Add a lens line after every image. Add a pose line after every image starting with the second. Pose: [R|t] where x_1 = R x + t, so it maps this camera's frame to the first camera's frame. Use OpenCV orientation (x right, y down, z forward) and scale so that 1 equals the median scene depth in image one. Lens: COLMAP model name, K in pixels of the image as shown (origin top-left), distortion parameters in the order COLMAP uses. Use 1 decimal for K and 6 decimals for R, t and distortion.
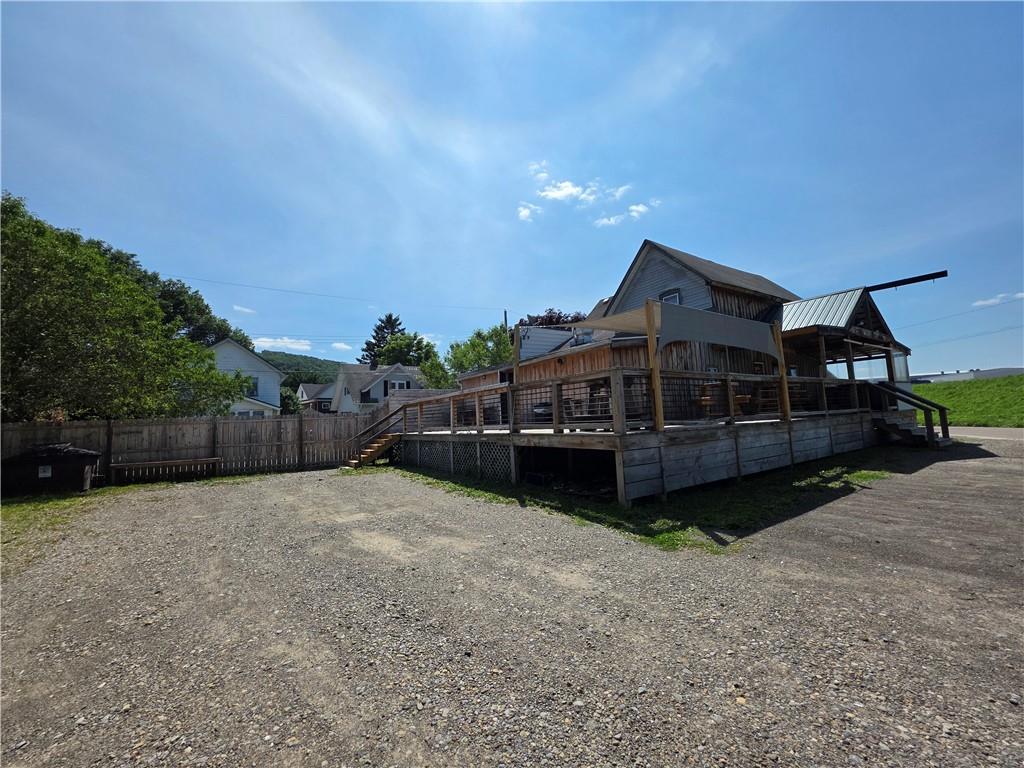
lens RADIAL K [[409.3, 0, 512.4], [0, 409.3, 383.5], [0, 0, 1]] dist [0.000353, 0.000445]
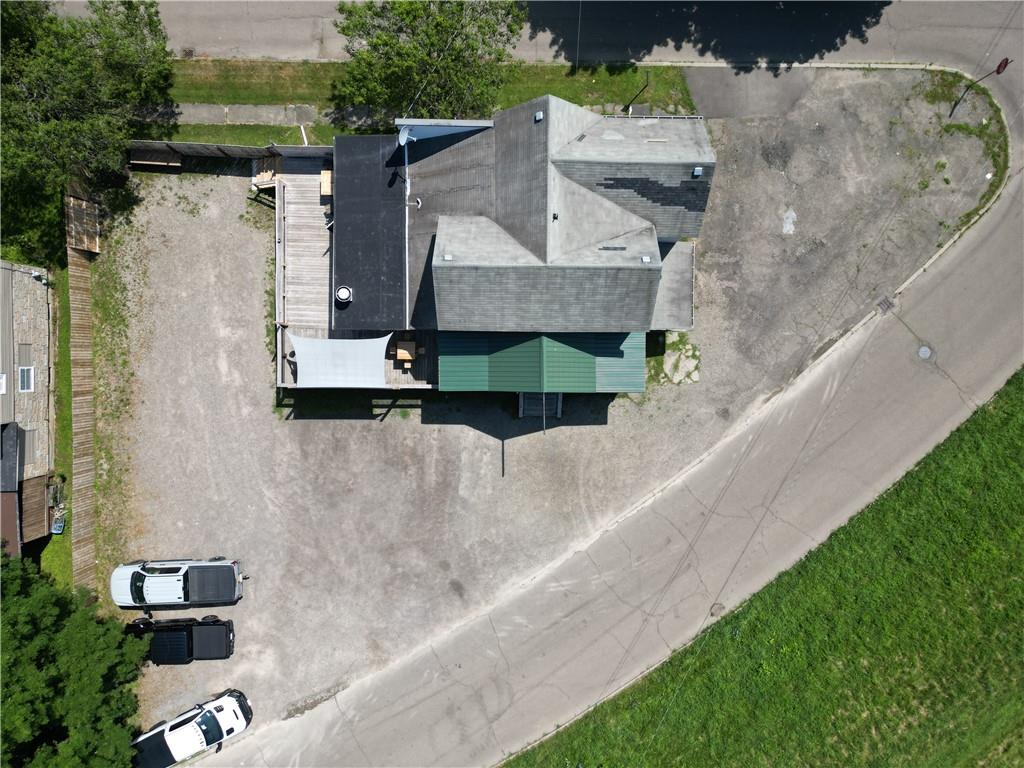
lens RADIAL K [[716.3, 0, 512.8], [0, 716.3, 385.9], [0, 0, 1]] dist [0.075417, -0.069973]
pose [[0.819318, 0.570101, 0.060843, 0.849695], [0.010888, -0.121572, 0.992523, -3.356998], [0.573235, -0.812530, -0.105814, 1.613213]]
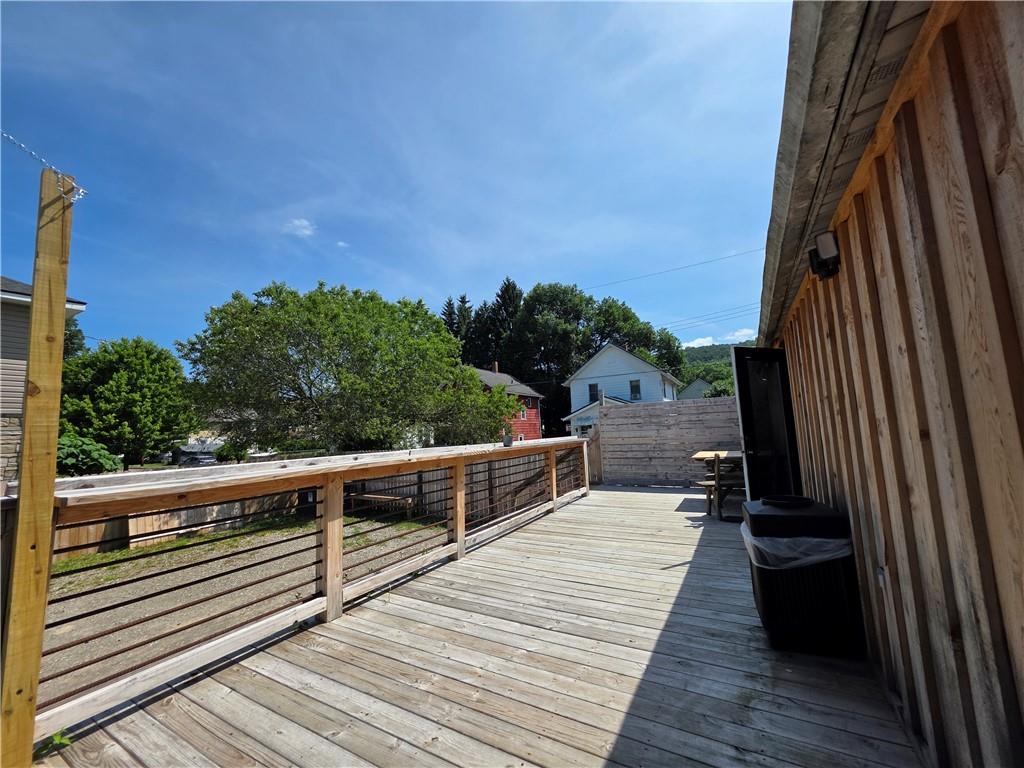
lens RADIAL K [[409.3, 0, 512.4], [0, 409.3, 383.5], [0, 0, 1]] dist [0.000353, 0.000445]
pose [[0.447938, -0.076398, -0.890795, 0.235604], [0.104743, 0.993966, -0.032576, -0.016537], [0.887908, -0.078713, 0.453237, 0.971973]]
